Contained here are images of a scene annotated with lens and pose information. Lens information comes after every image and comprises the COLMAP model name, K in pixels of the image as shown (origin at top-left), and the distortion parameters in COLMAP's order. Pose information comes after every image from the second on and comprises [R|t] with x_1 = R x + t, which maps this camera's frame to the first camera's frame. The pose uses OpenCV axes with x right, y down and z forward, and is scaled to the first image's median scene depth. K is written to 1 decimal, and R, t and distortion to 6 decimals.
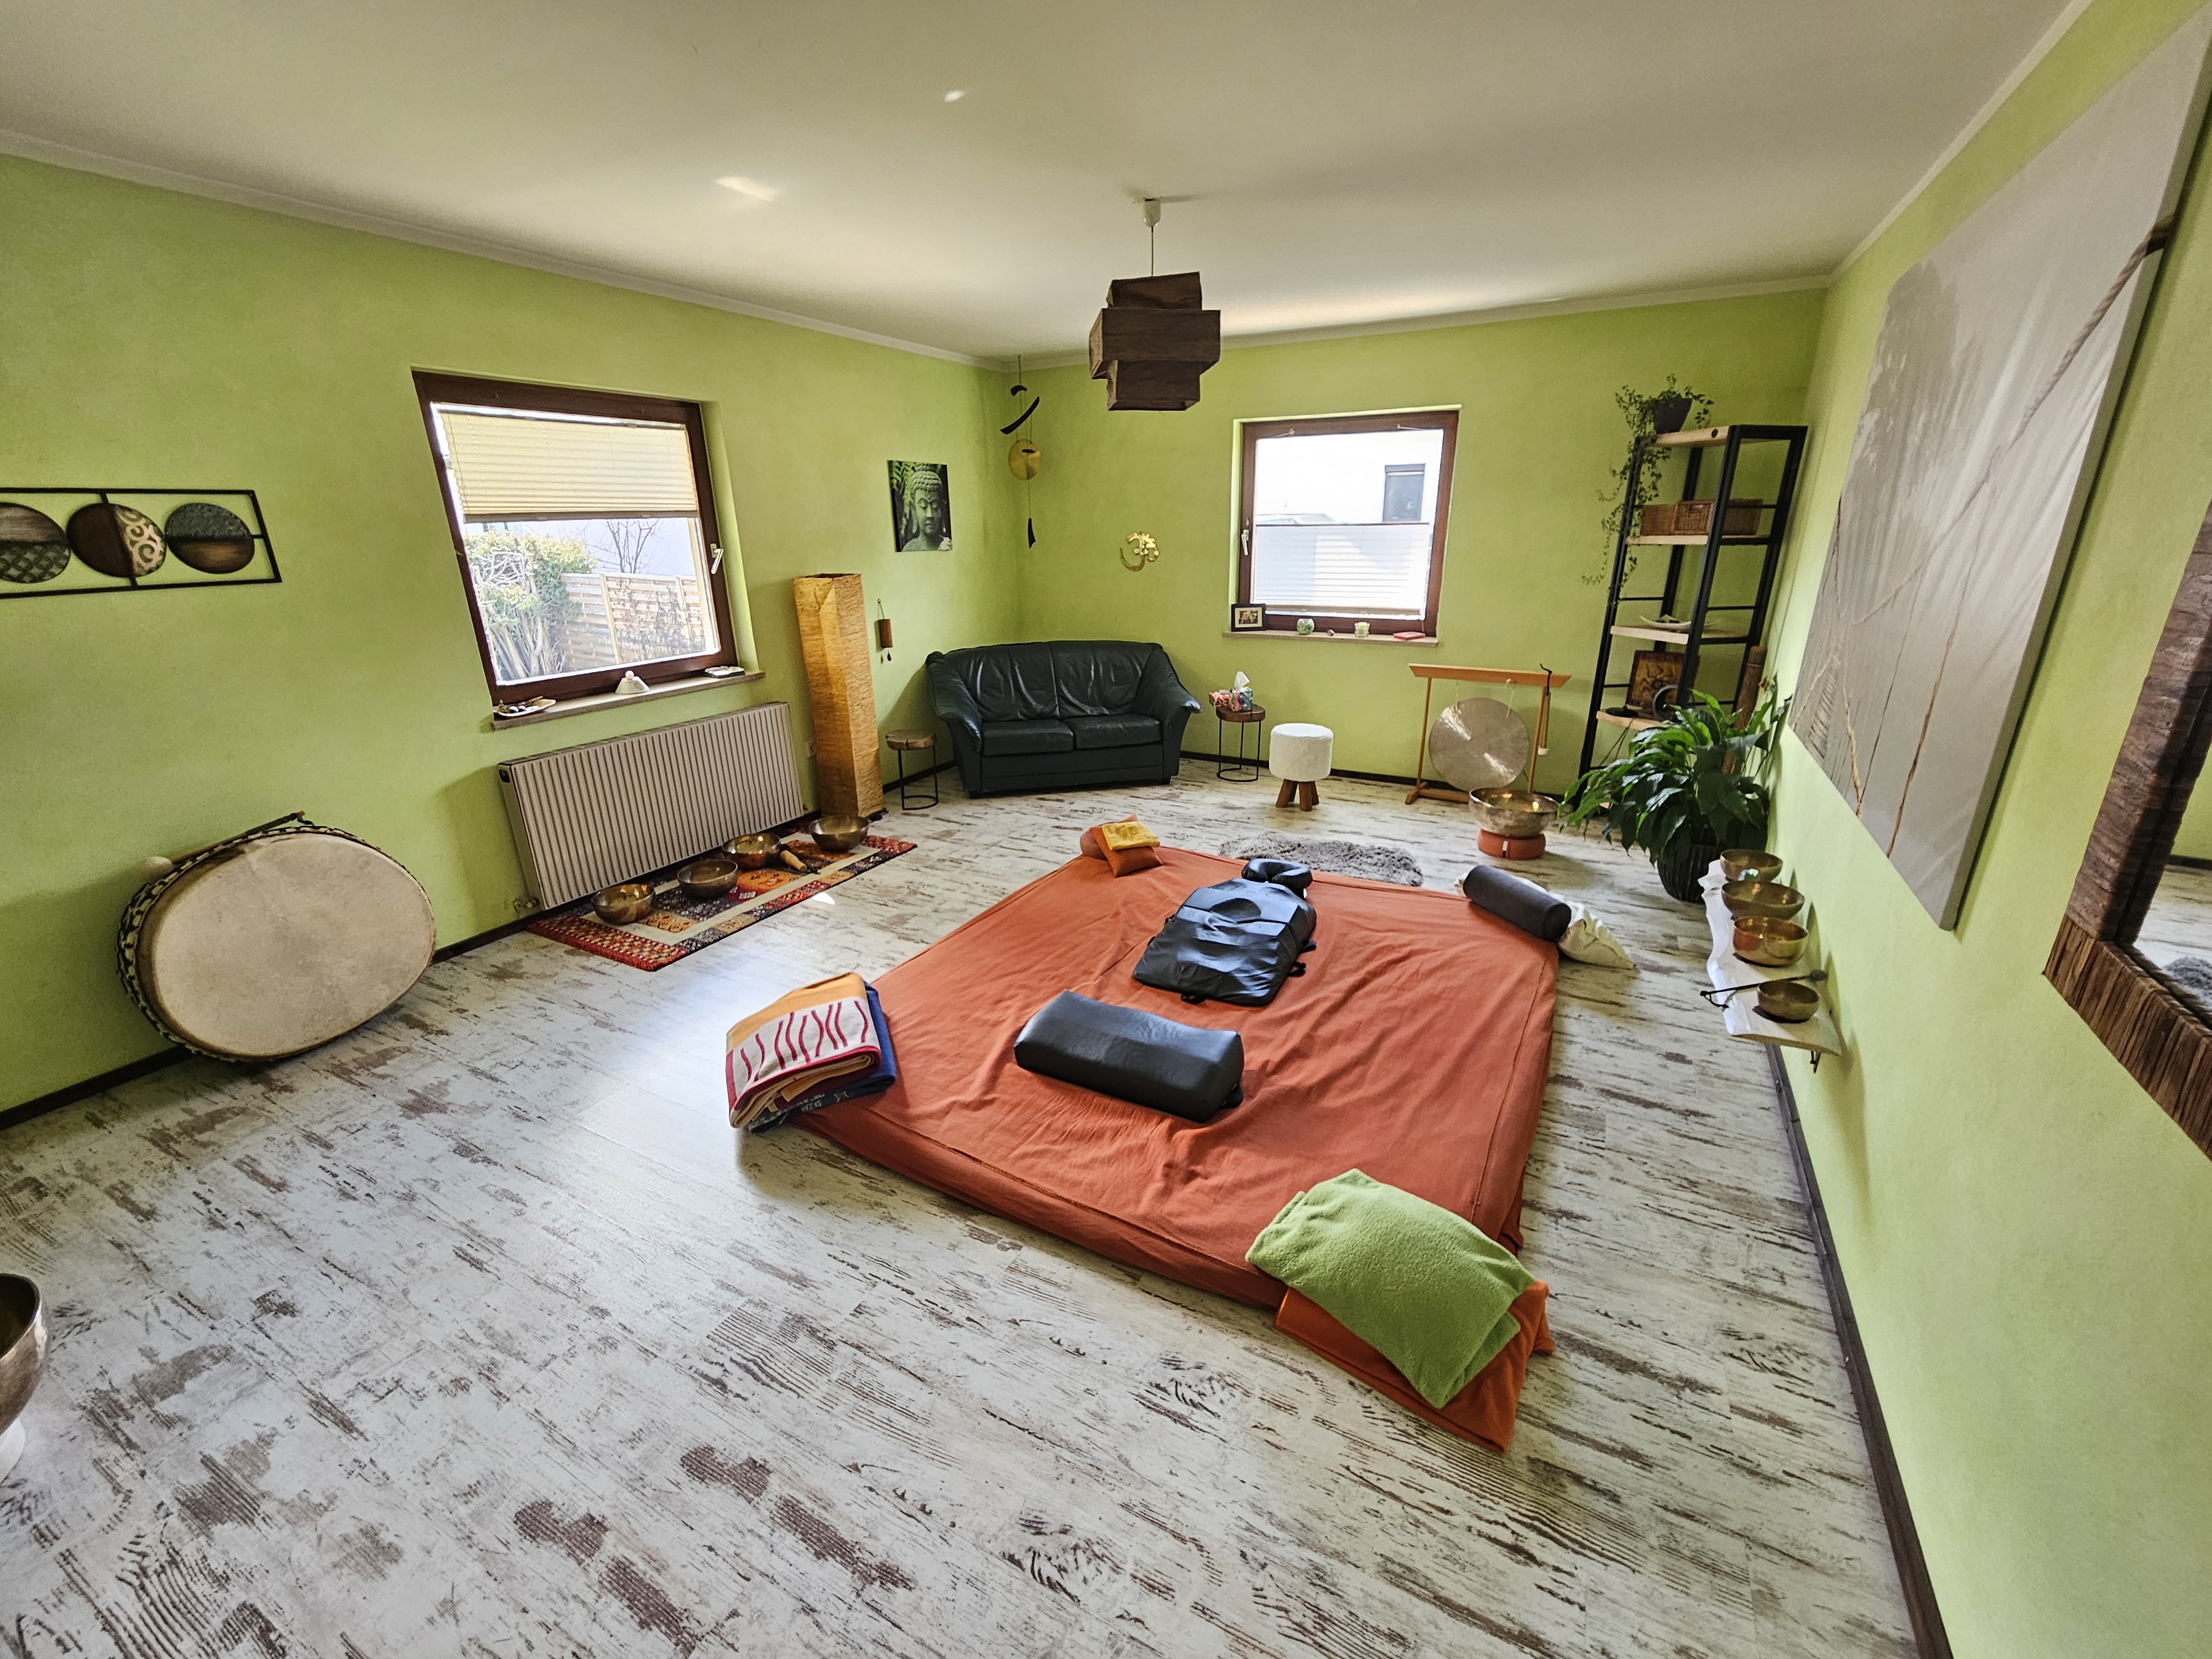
lens RADIAL K [[911.8, 0, 1111.9], [0, 911.8, 840.8], [0, 0, 1]] dist [-0.001863, 0.000420]
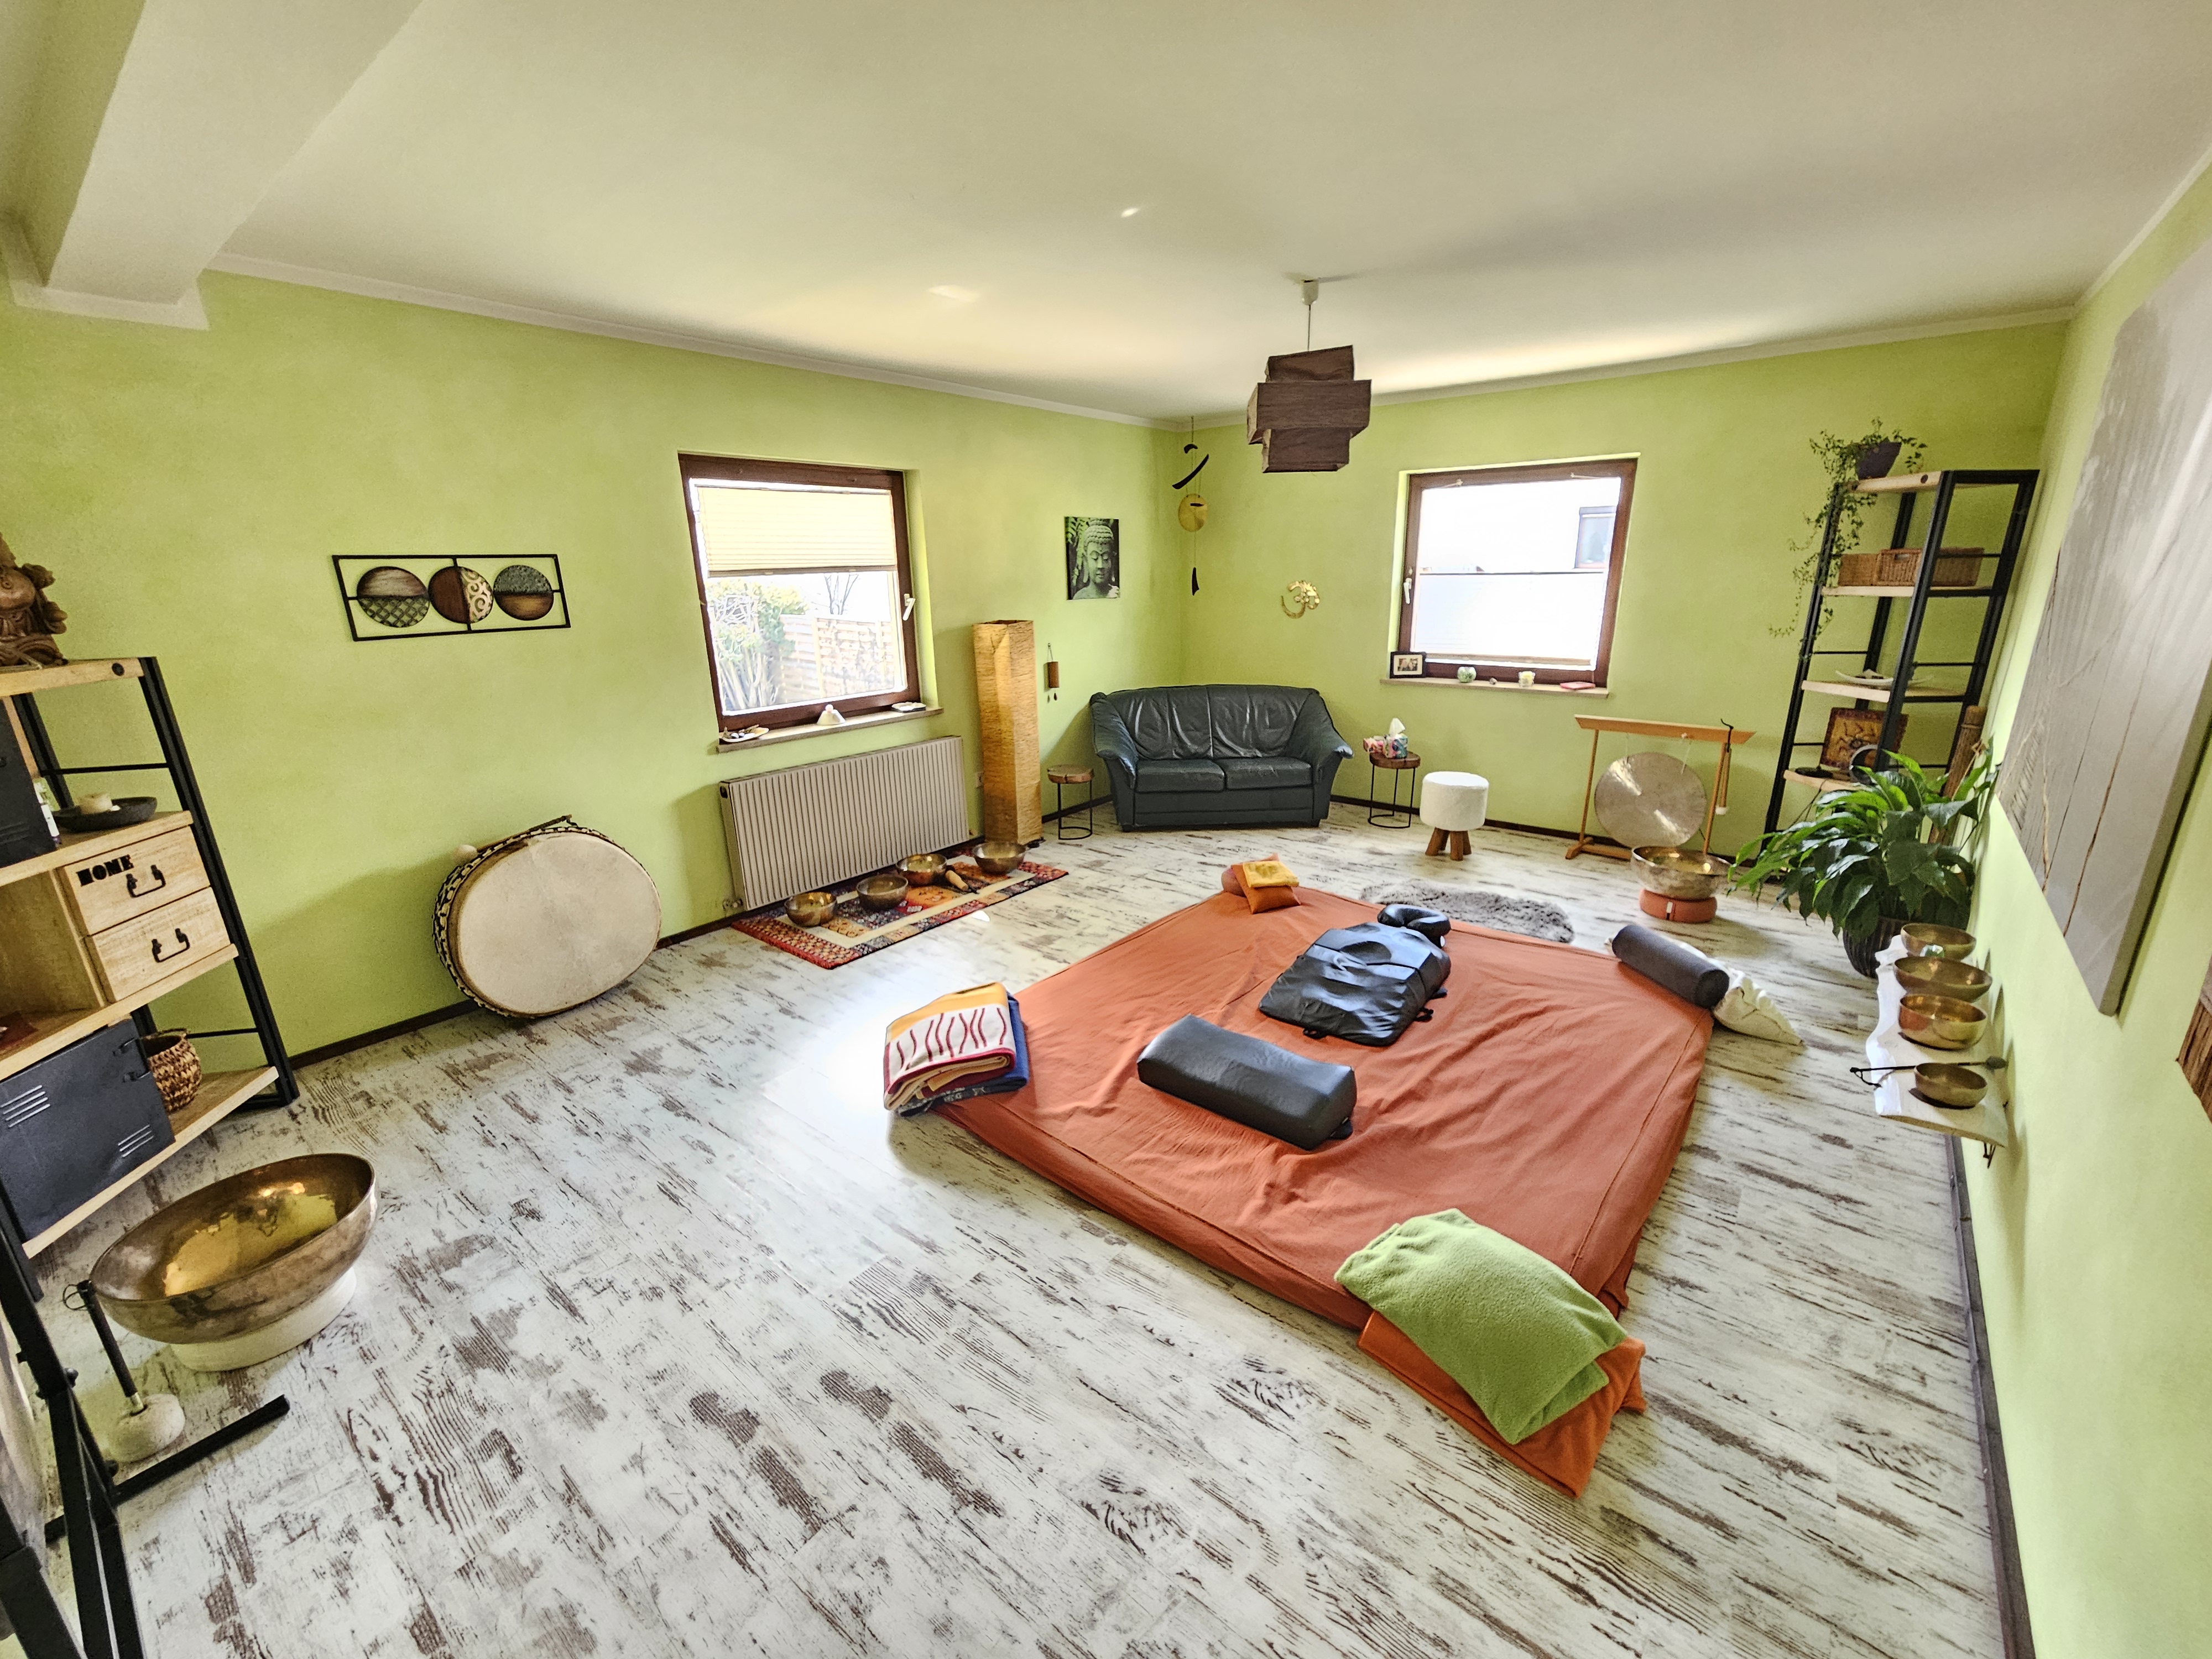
lens RADIAL K [[911.8, 0, 1111.3], [0, 911.8, 841.4], [0, 0, 1]] dist [-0.001863, 0.000420]
pose [[0.982617, 0.049463, -0.178932, 0.041423], [-0.056862, 0.997716, -0.036459, 0.007307], [0.176720, 0.046000, 0.983186, -0.070654]]
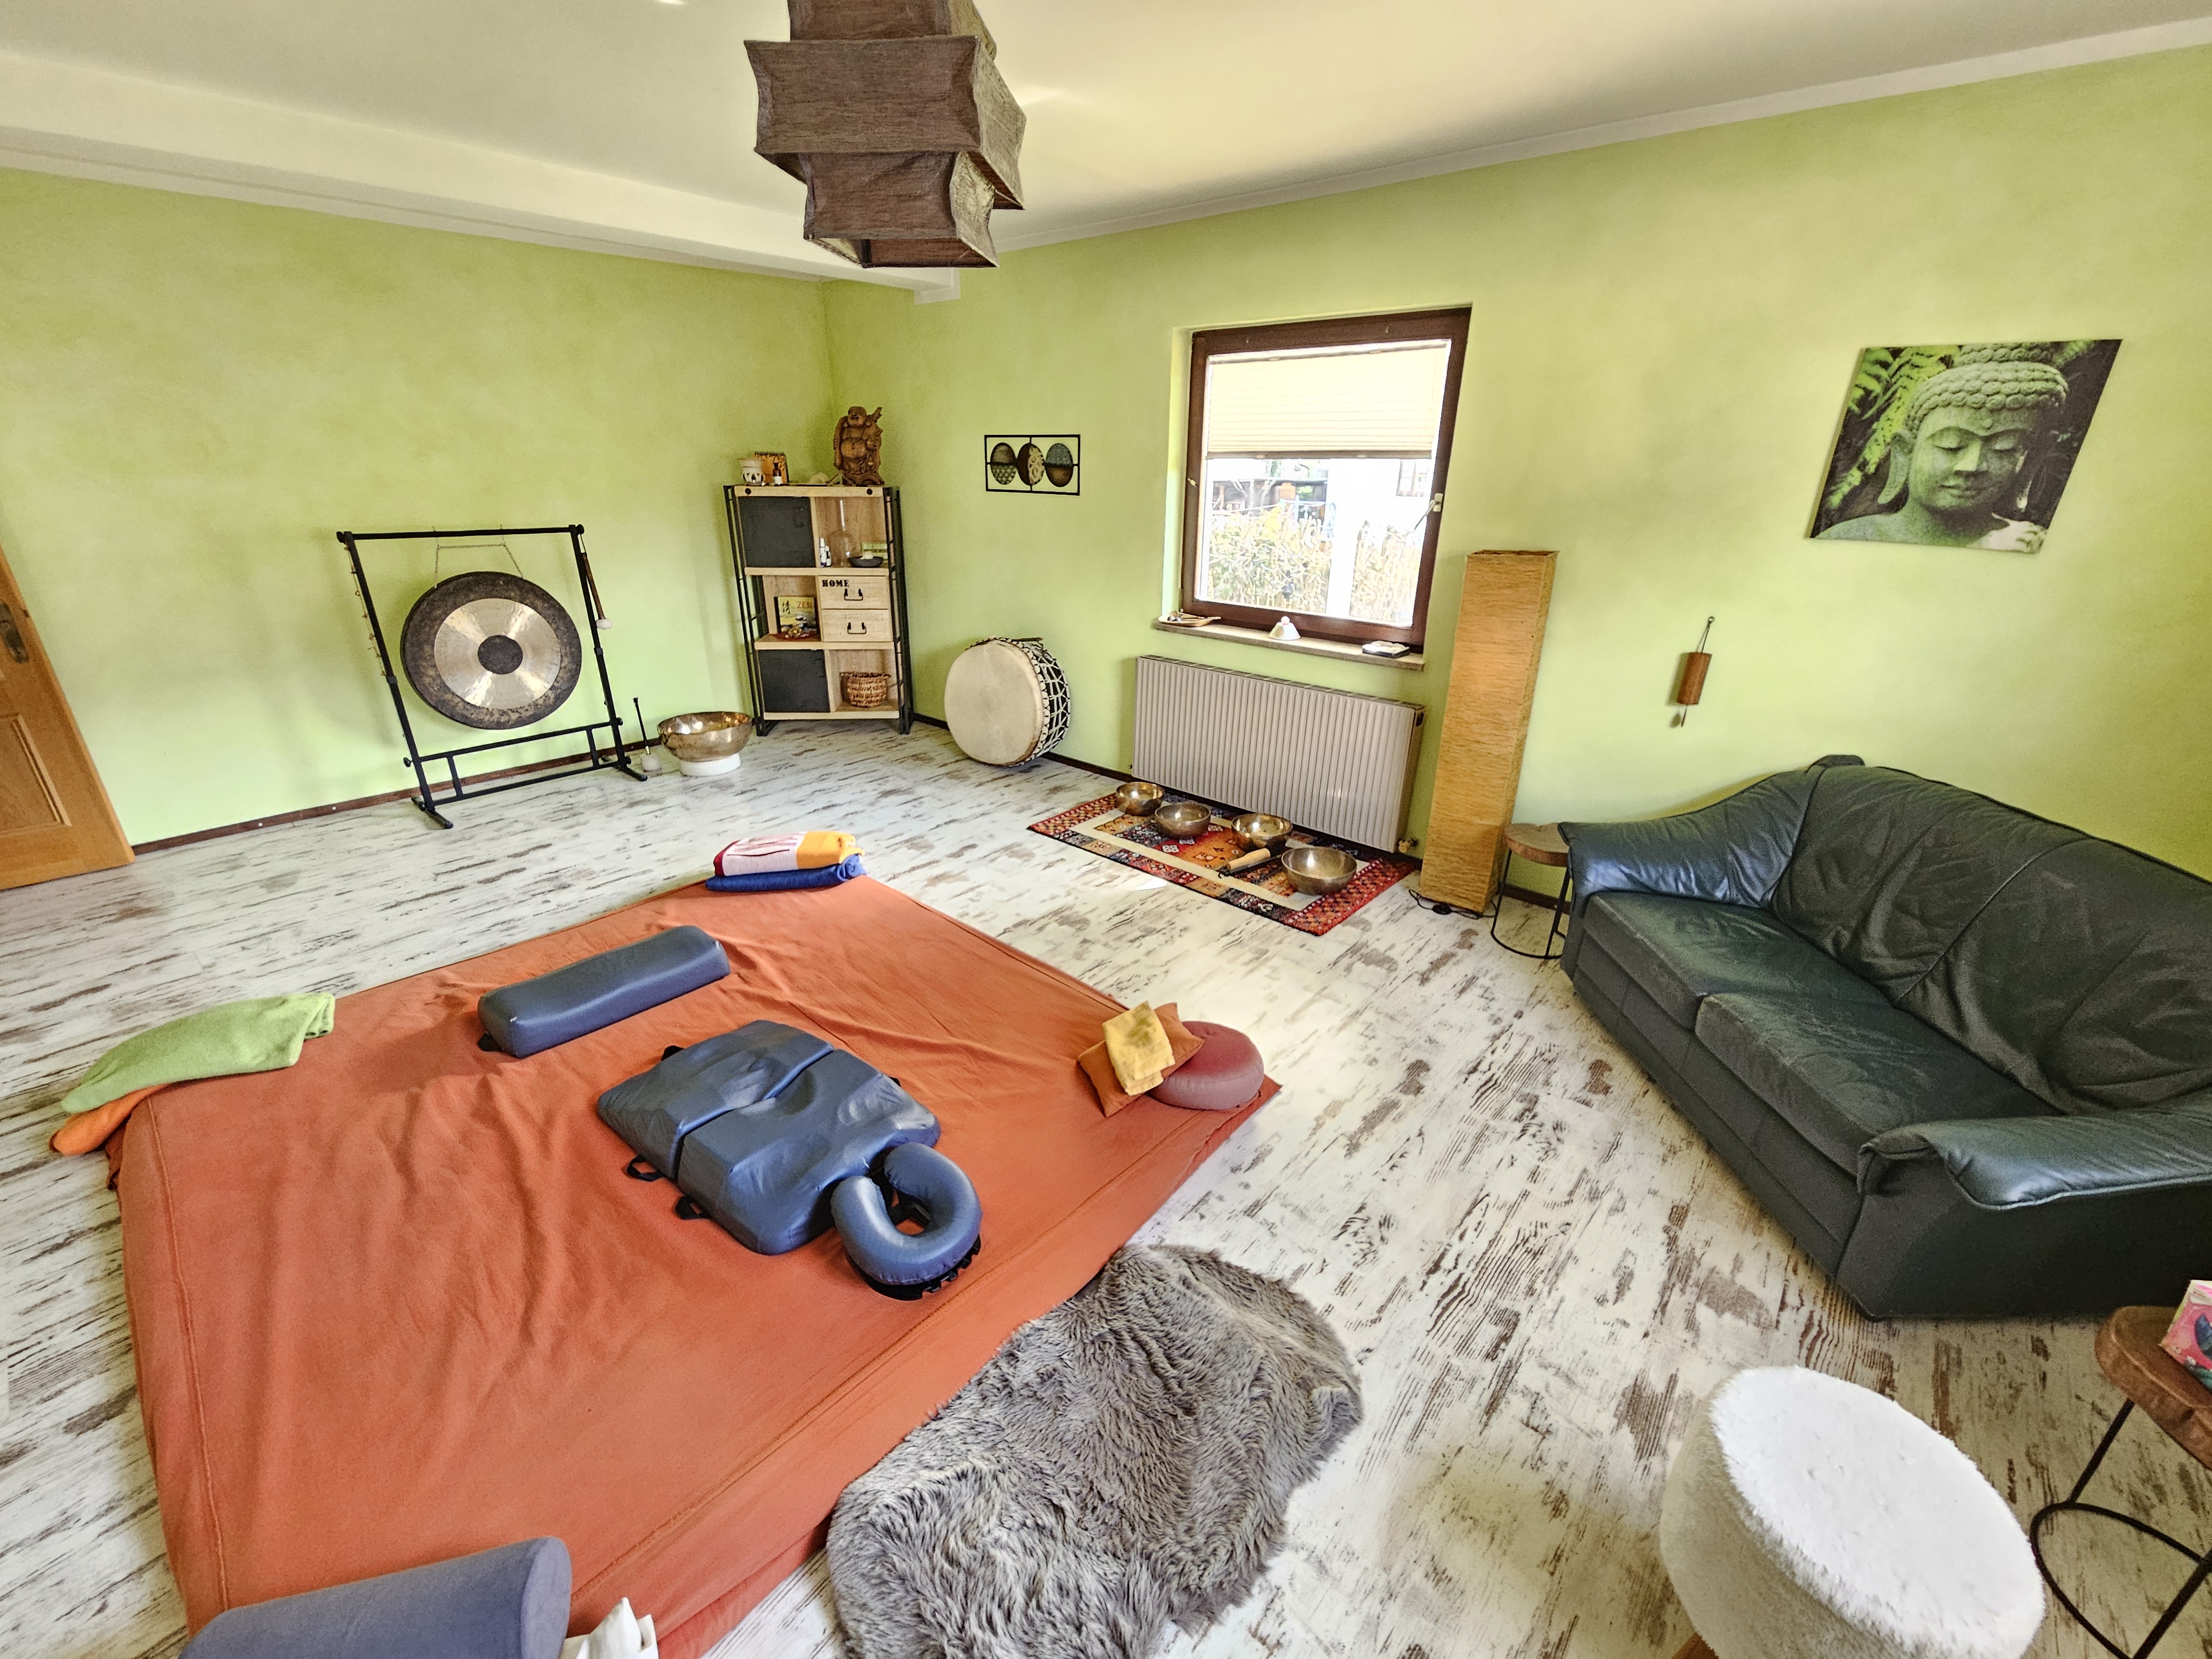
lens RADIAL K [[911.8, 0, 1105.7], [0, 911.8, 835.9], [0, 0, 1]] dist [-0.001863, 0.000420]
pose [[-0.231889, 0.381326, -0.894884, 0.731442], [-0.336092, 0.831897, 0.441577, -0.539832], [0.912836, 0.403160, -0.064746, 1.479709]]
